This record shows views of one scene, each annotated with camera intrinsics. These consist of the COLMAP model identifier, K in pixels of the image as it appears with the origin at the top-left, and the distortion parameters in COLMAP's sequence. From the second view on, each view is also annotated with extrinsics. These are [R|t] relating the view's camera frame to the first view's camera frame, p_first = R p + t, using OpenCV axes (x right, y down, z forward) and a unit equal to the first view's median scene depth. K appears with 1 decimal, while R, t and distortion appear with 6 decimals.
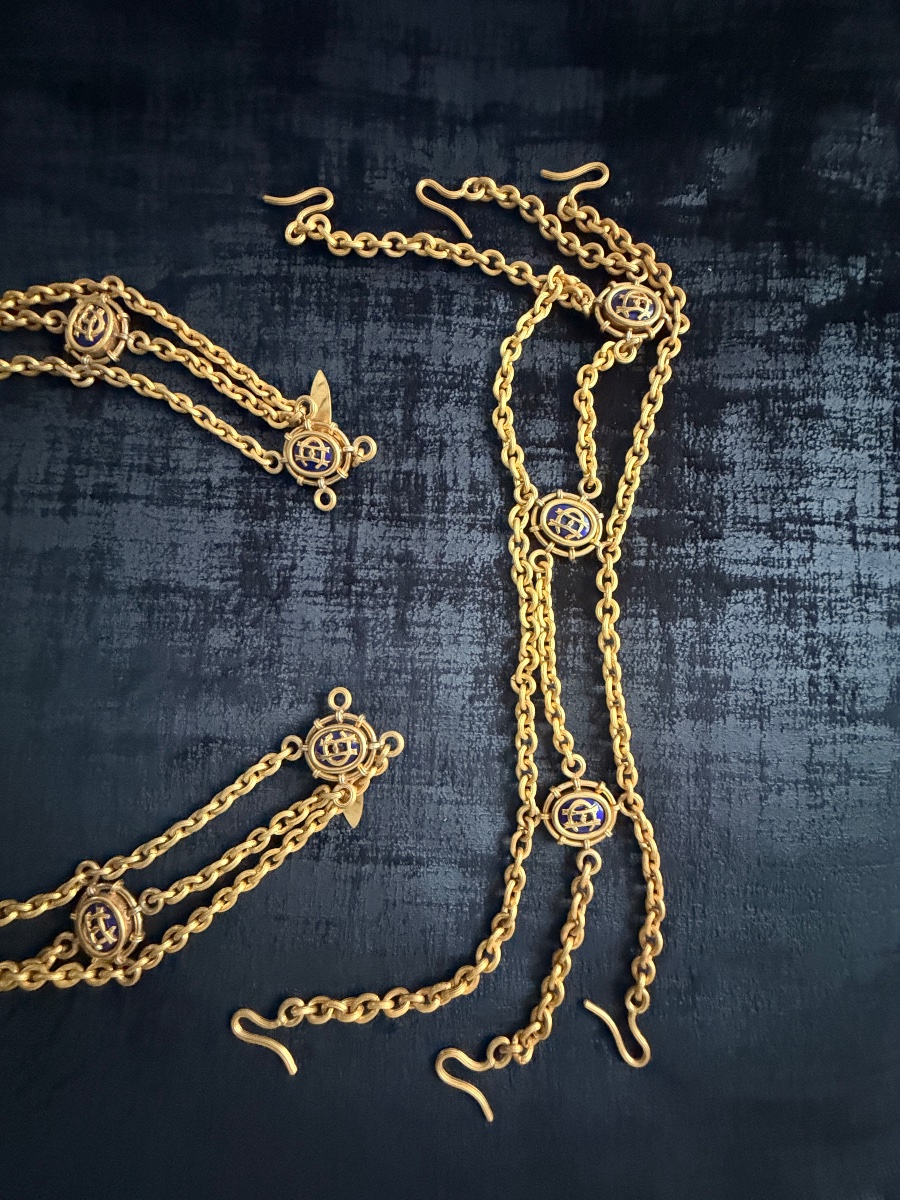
lens RADIAL K [[484.3, 0, 450.0], [0, 484.3, 600.0], [0, 0, 1]] dist [-0.002376, 0.000019]
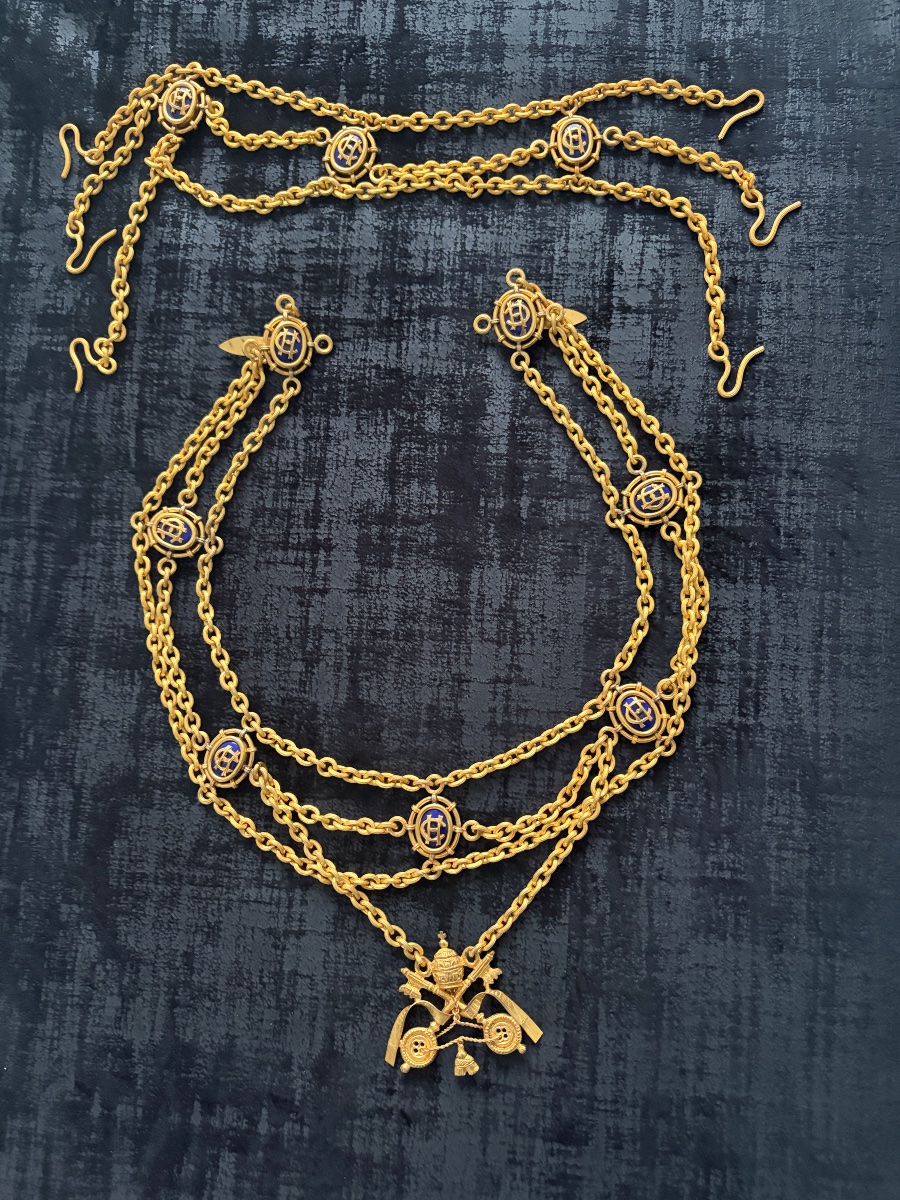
lens RADIAL K [[905.7, 0, 450.0], [0, 905.7, 600.0], [0, 0, 1]] dist [-0.005414, 0.000436]
pose [[0.022837, -0.997179, 0.071504, -1.083536], [0.999619, 0.021668, -0.017082, 0.170336], [0.015484, 0.071867, 0.997294, -1.268585]]
